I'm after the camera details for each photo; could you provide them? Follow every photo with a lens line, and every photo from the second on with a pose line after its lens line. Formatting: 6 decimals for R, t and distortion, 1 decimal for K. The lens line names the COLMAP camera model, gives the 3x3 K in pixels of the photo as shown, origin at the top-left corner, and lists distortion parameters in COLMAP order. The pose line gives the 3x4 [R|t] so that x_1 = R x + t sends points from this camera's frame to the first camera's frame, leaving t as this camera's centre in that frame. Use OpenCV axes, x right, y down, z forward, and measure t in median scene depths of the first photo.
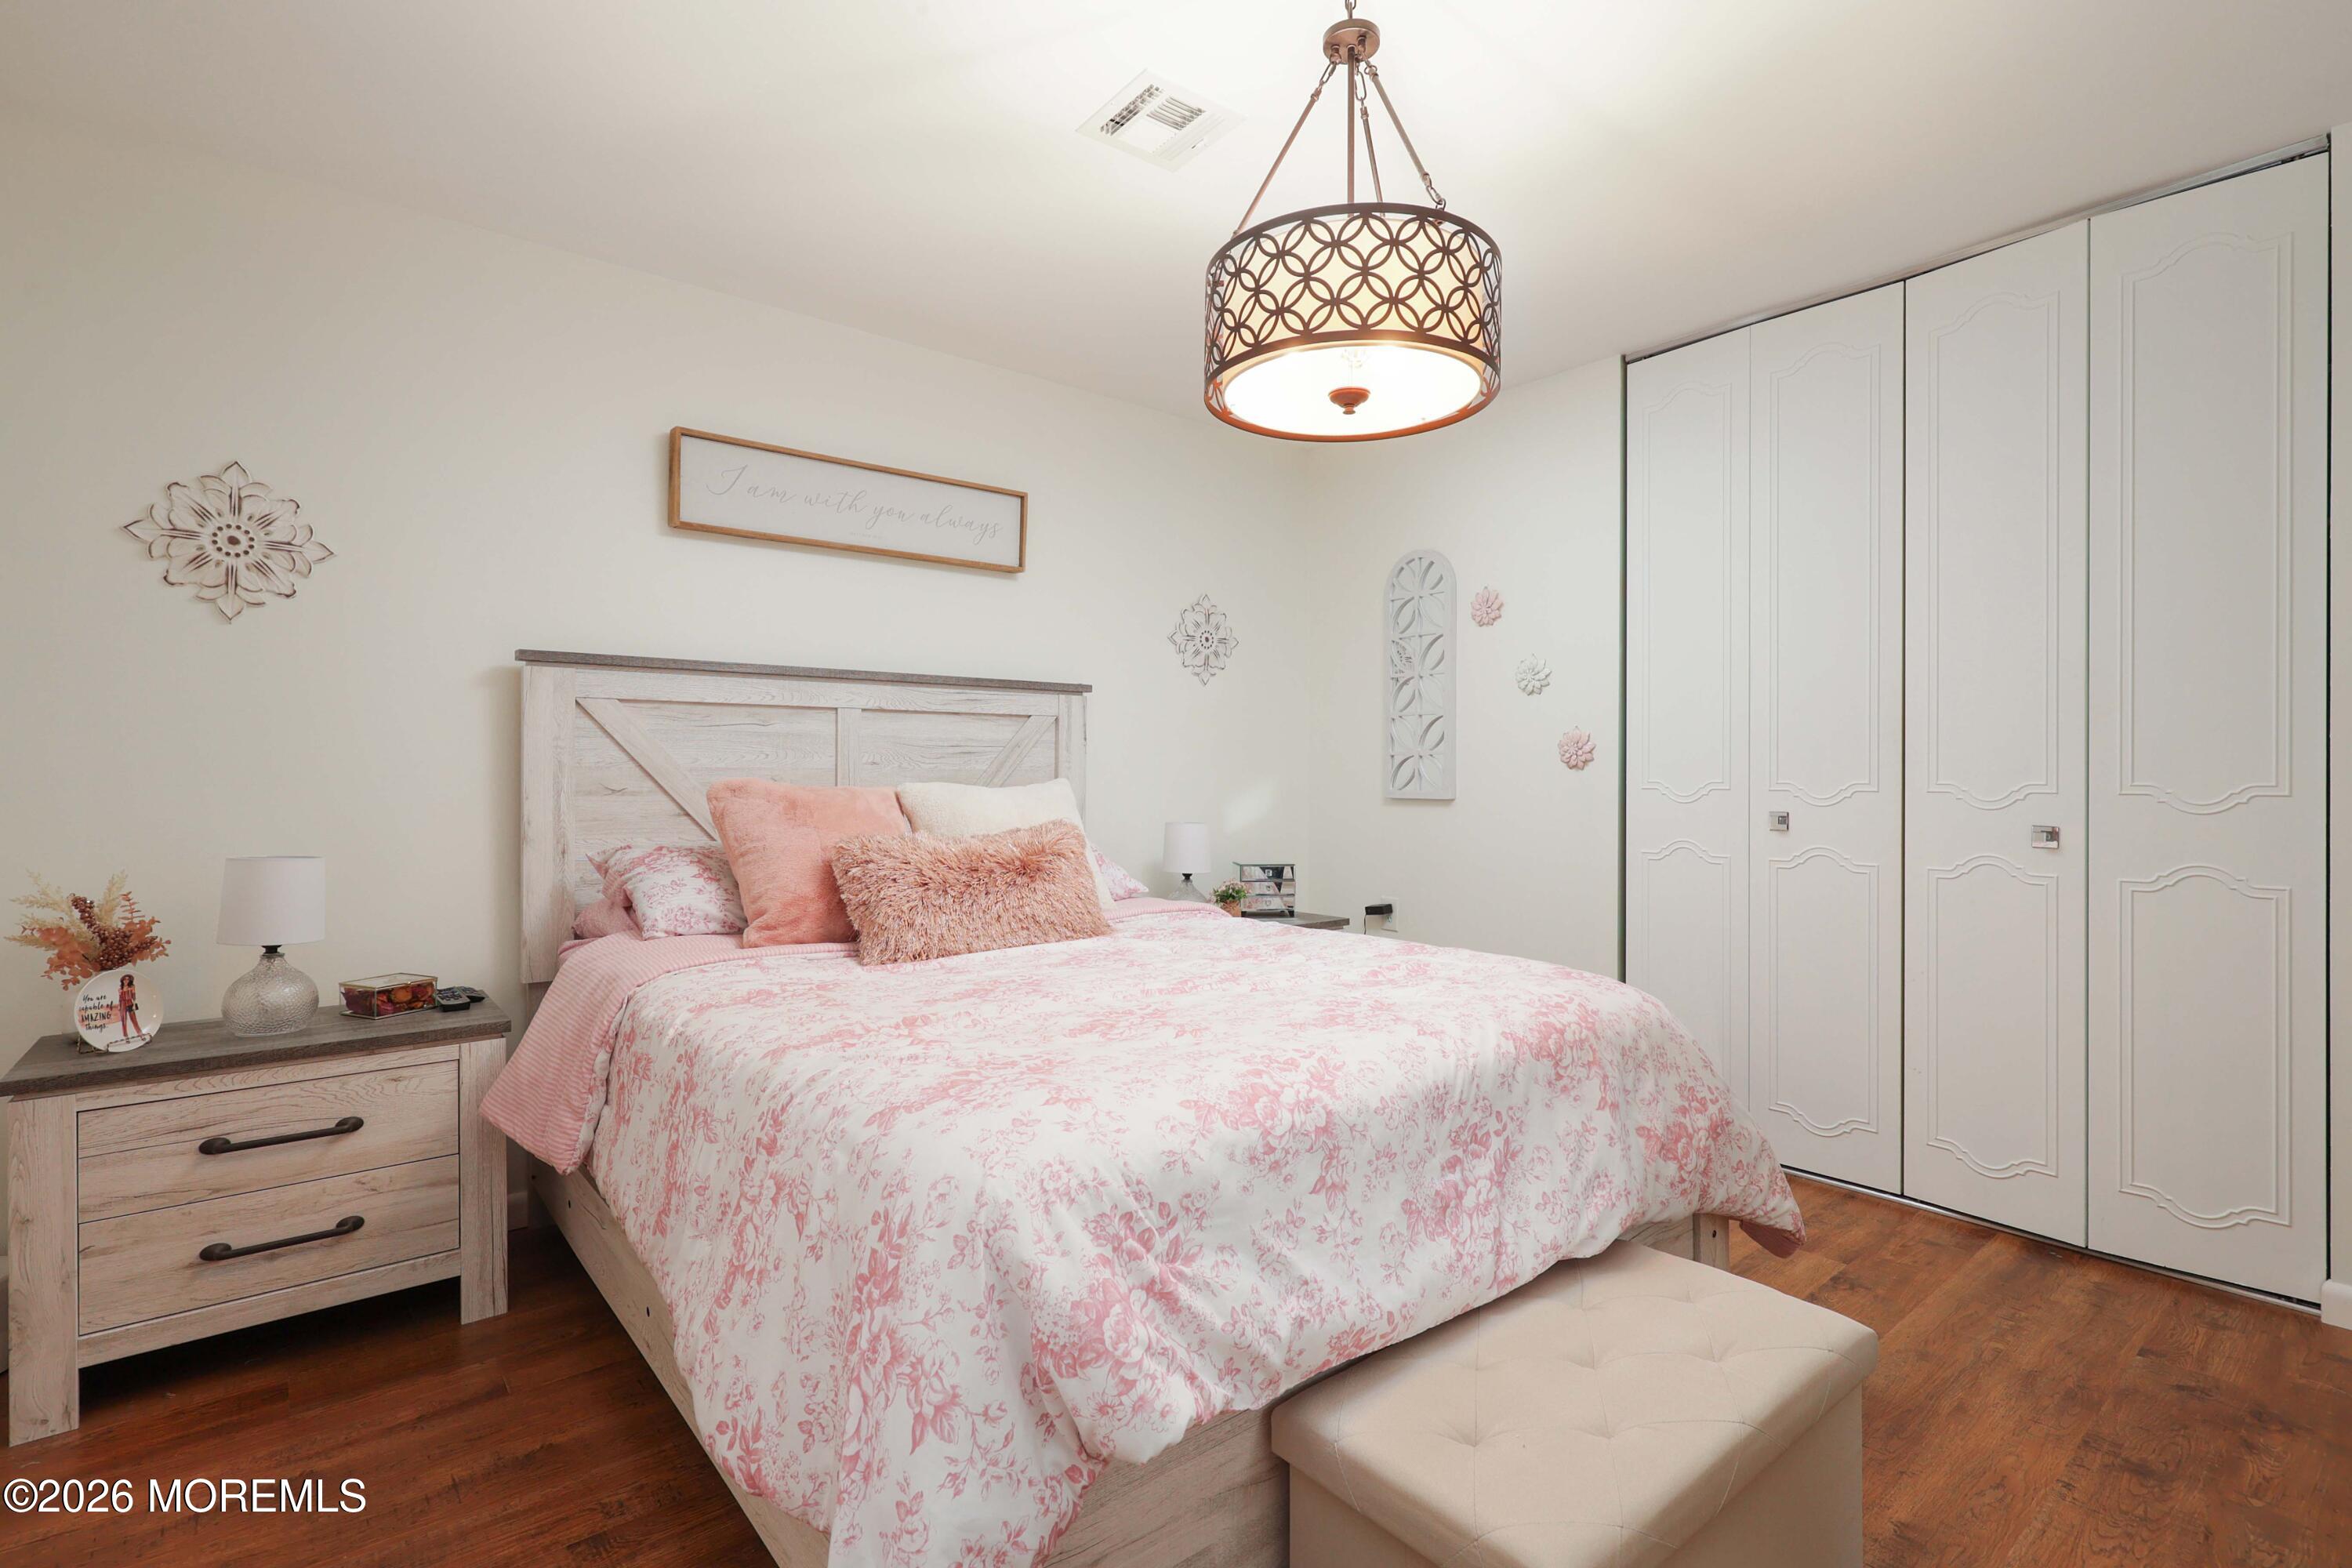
lens RADIAL K [[1137.9, 0, 1253.5], [0, 1137.9, 737.5], [0, 0, 1]] dist [0.023622, 0.000018]
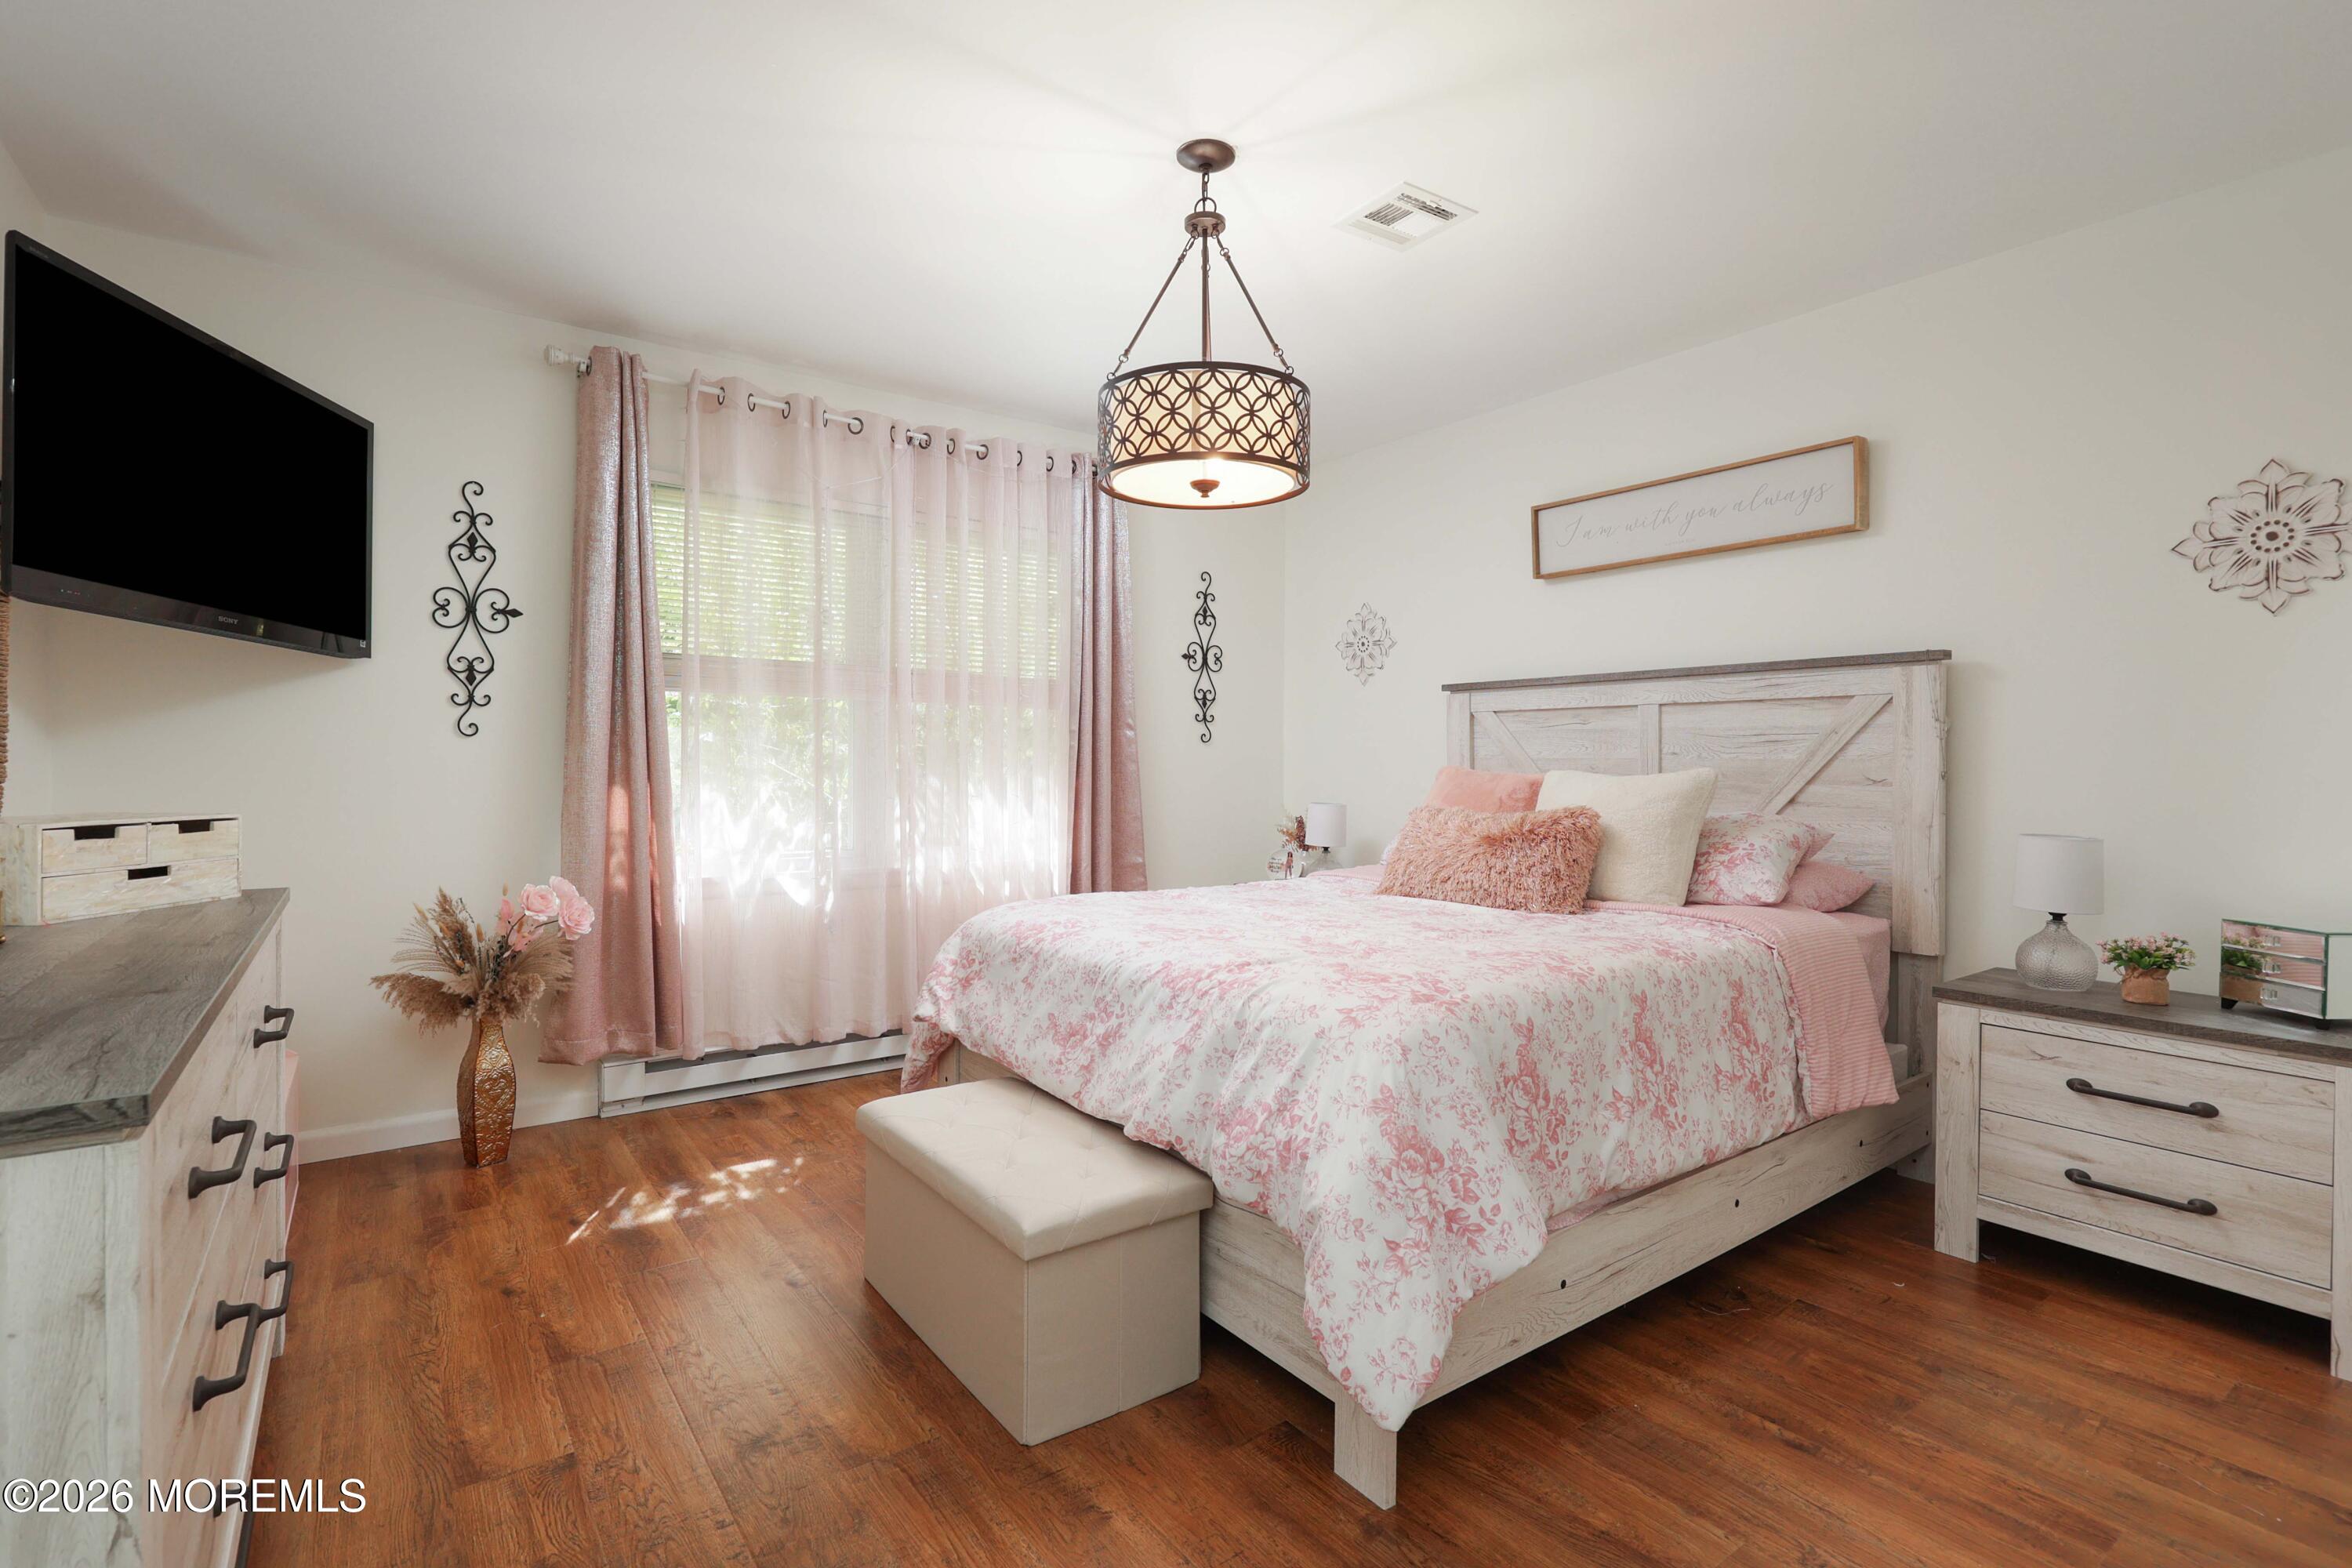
lens RADIAL K [[1081.0, 0, 1172.8], [0, 1081.0, 776.7], [0, 0, 1]] dist [0.001064, 0.000173]
pose [[-0.083081, 0.015742, -0.996418, 0.722845], [0.024443, 0.999607, 0.013754, 0.019562], [0.996243, -0.023212, -0.083433, 0.567288]]
